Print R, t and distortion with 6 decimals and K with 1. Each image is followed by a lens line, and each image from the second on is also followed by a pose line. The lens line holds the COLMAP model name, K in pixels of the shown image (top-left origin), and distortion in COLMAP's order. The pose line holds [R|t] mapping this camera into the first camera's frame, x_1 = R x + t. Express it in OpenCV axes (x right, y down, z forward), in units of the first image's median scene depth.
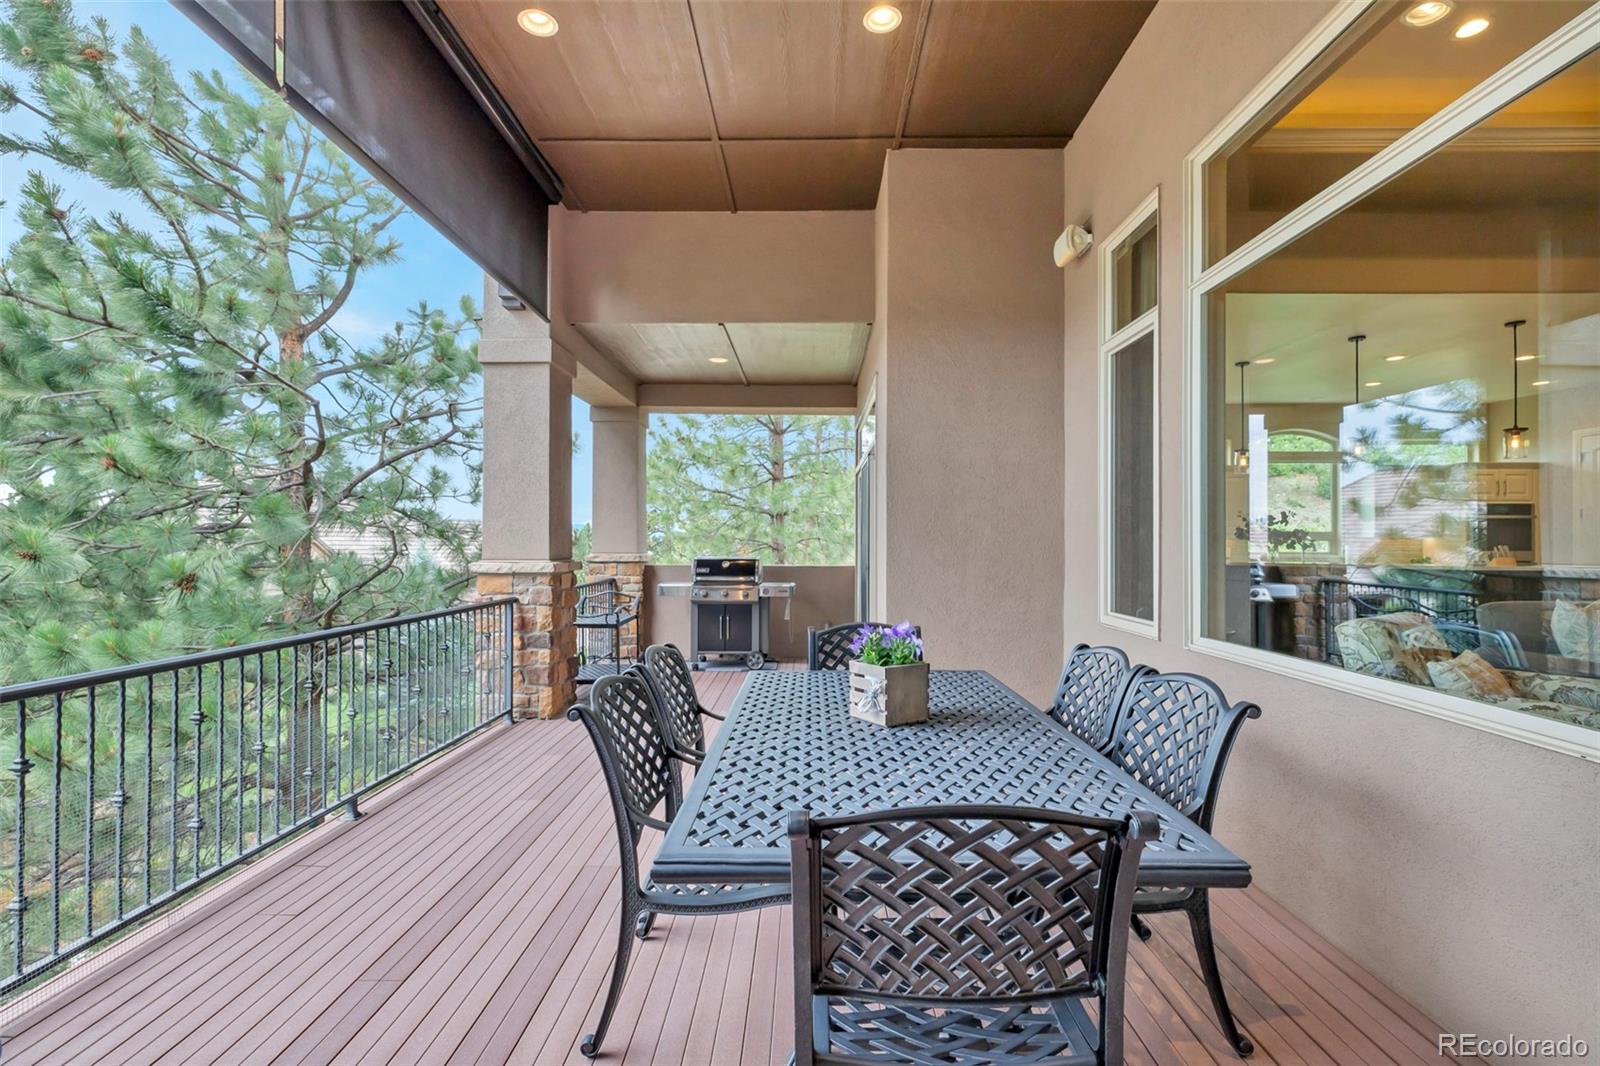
lens RADIAL K [[735.1, 0, 795.4], [0, 735.1, 533.8], [0, 0, 1]] dist [0.003731, 0.000698]
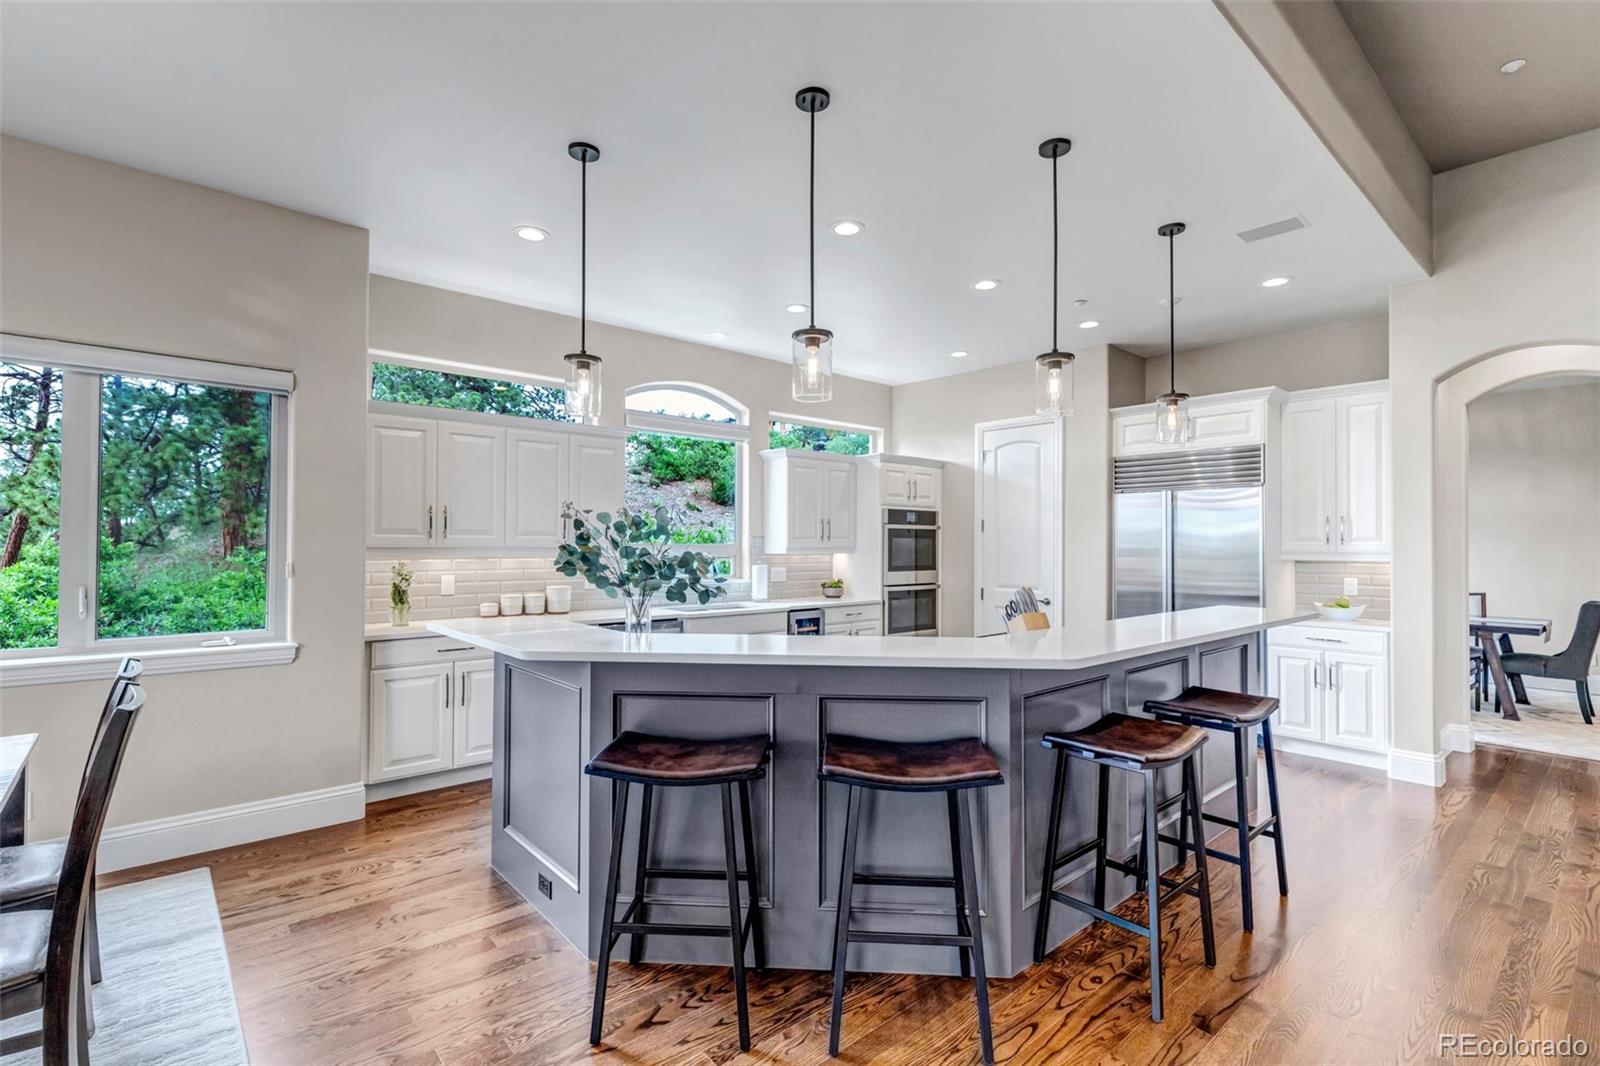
lens RADIAL K [[725.9, 0, 797.9], [0, 725.9, 533.4], [0, 0, 1]] dist [0.007886, -0.000381]
pose [[0.739799, 0.011609, 0.672728, 0.434958], [-0.012681, 0.999914, -0.003310, -0.015165], [-0.672709, -0.006082, 0.739883, 0.633623]]
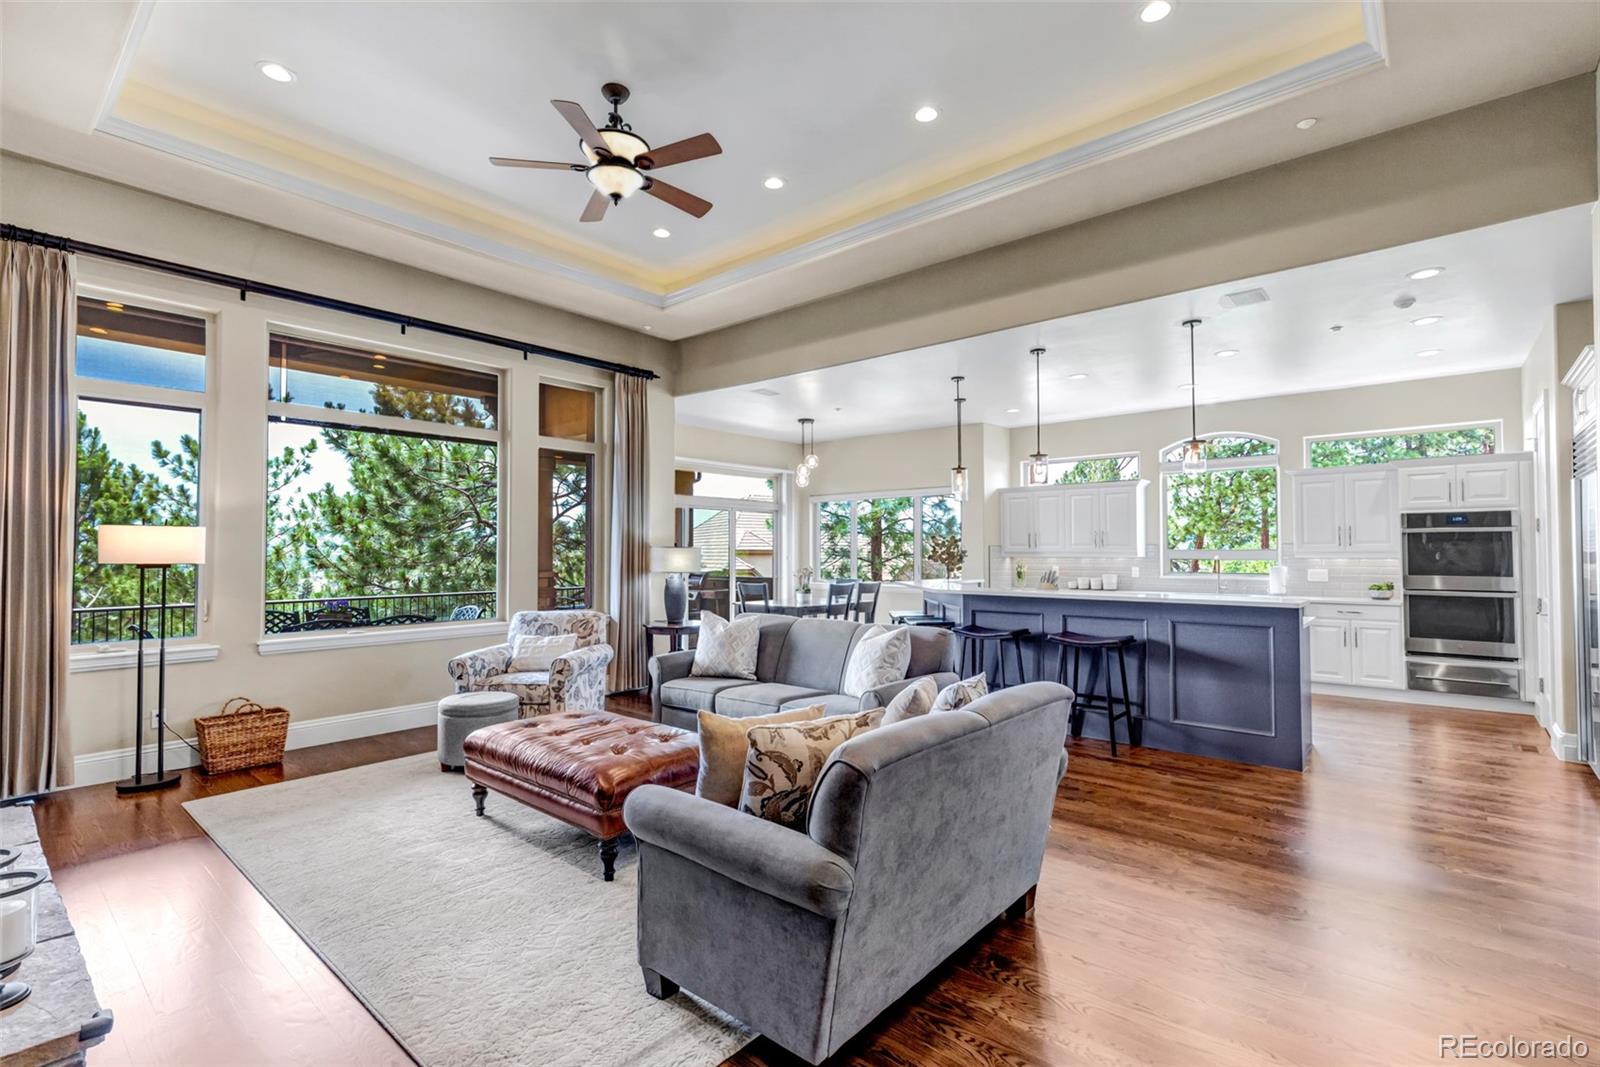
lens RADIAL K [[735.1, 0, 795.4], [0, 735.1, 534.3], [0, 0, 1]] dist [0.003731, 0.000698]
pose [[0.765874, -0.017864, -0.642742, 1.136383], [0.010593, 0.999829, -0.015166, -0.017966], [0.642903, 0.004807, 0.765933, 0.019321]]
